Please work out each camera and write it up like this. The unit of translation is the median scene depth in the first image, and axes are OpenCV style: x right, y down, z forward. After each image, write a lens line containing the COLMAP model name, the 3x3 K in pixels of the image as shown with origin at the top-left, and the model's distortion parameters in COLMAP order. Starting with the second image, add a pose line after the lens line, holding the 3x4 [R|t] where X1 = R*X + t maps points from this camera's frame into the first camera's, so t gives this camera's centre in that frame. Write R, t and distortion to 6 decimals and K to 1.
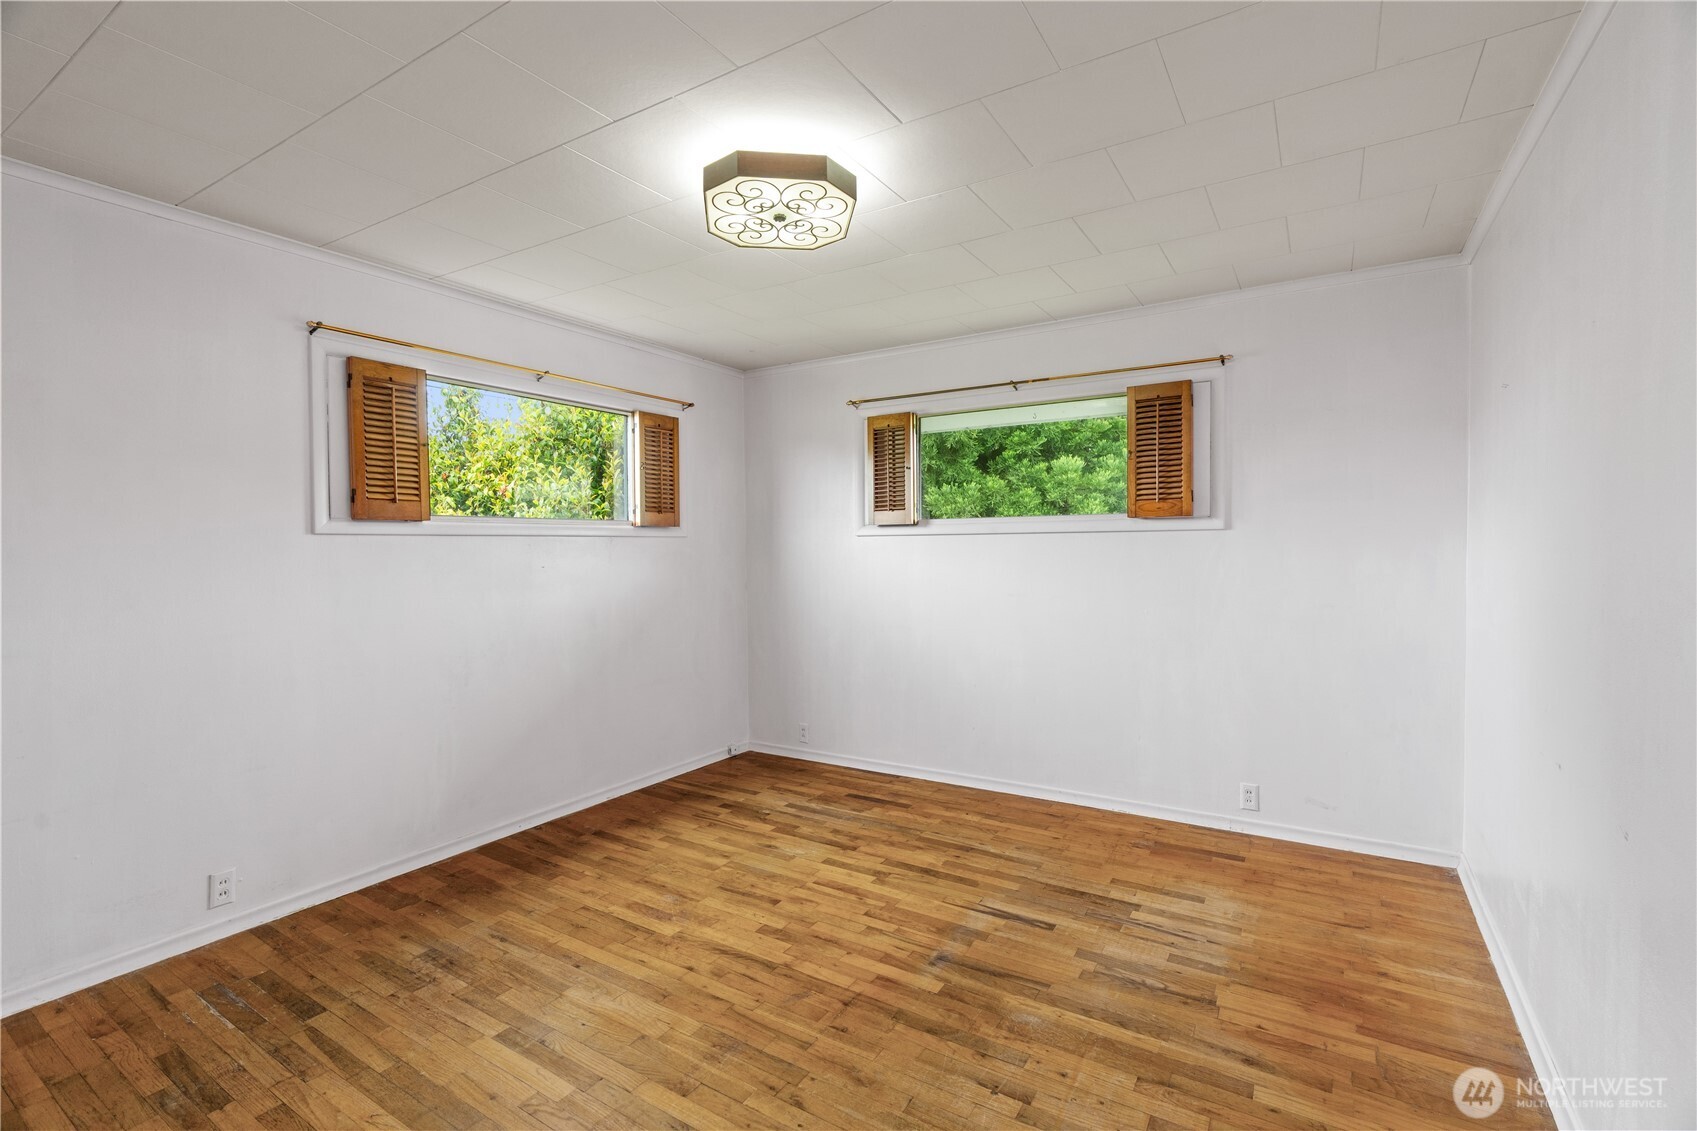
lens RADIAL K [[772.4, 0, 849.1], [0, 772.4, 570.7], [0, 0, 1]] dist [-0.013876, 0.006491]
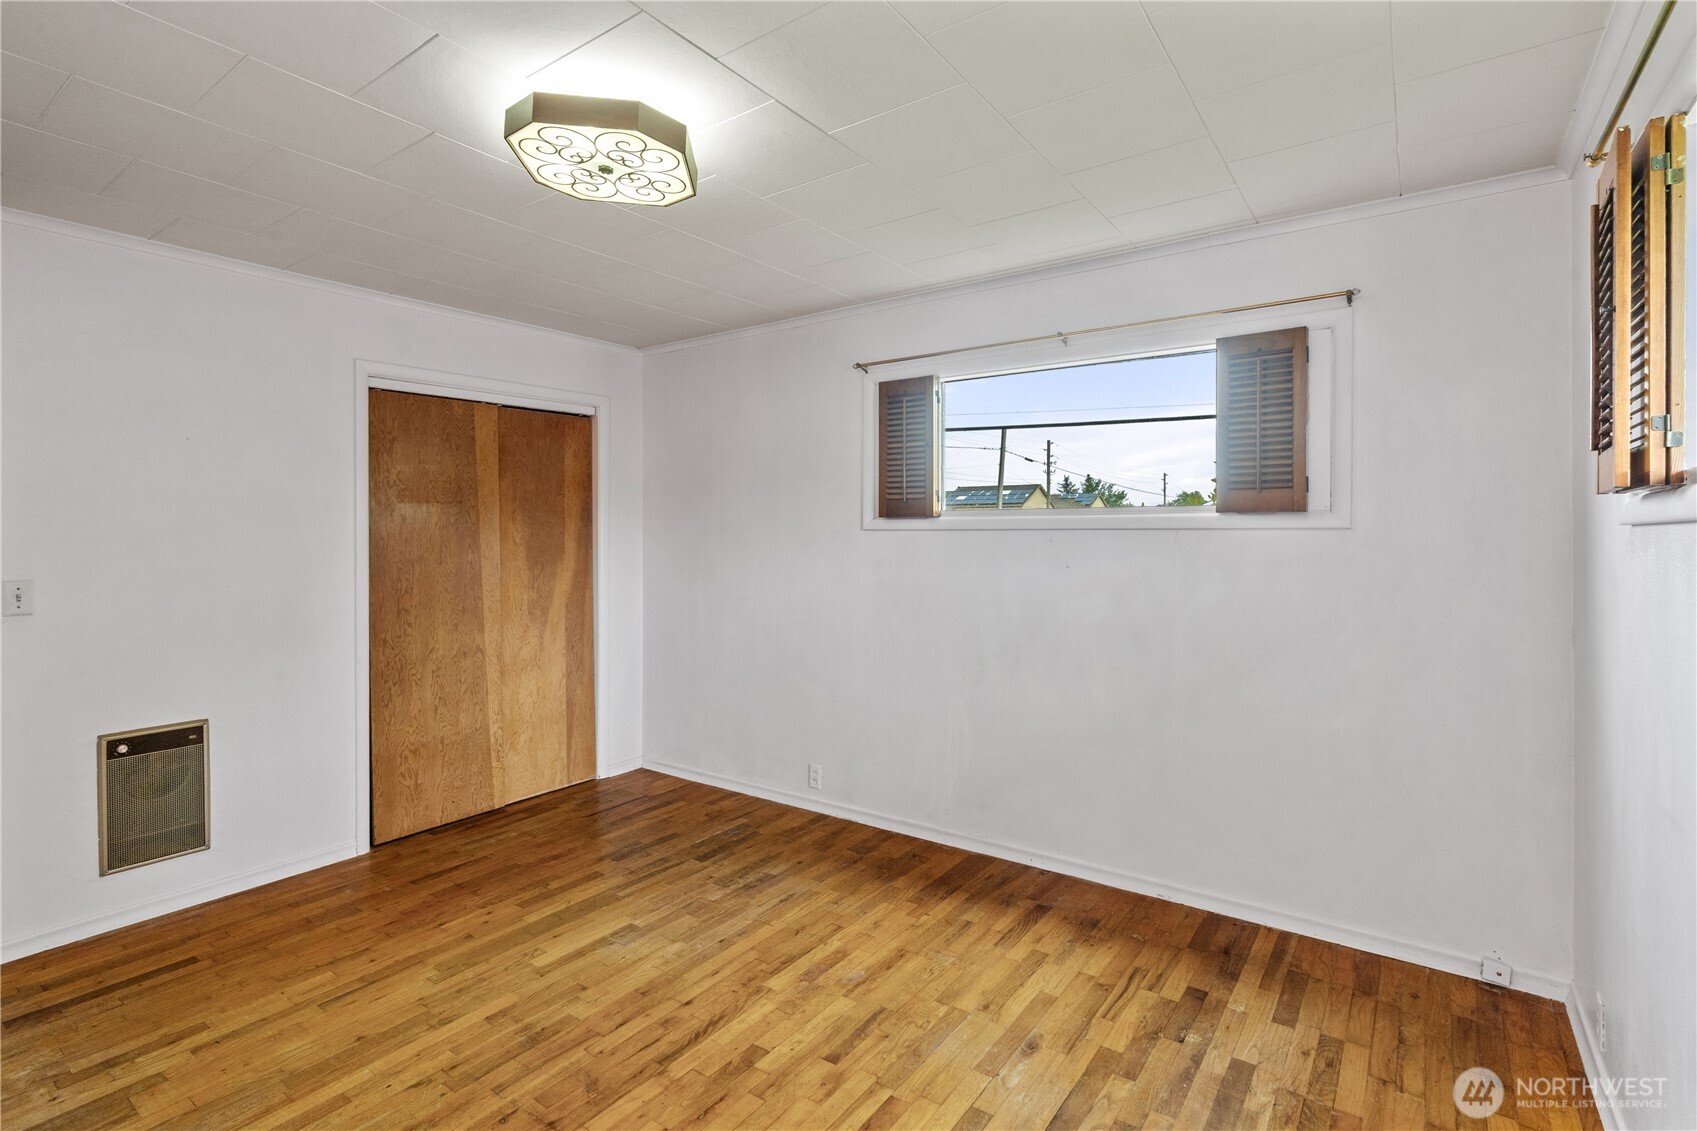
lens RADIAL K [[822.1, 0, 869.0], [0, 822.1, 564.0], [0, 0, 1]] dist [-0.003352, -0.000999]
pose [[-0.067432, 0.042621, -0.996813, 0.606252], [-0.033485, 0.998428, 0.044955, -0.049009], [0.997162, 0.036409, -0.065899, 1.038926]]
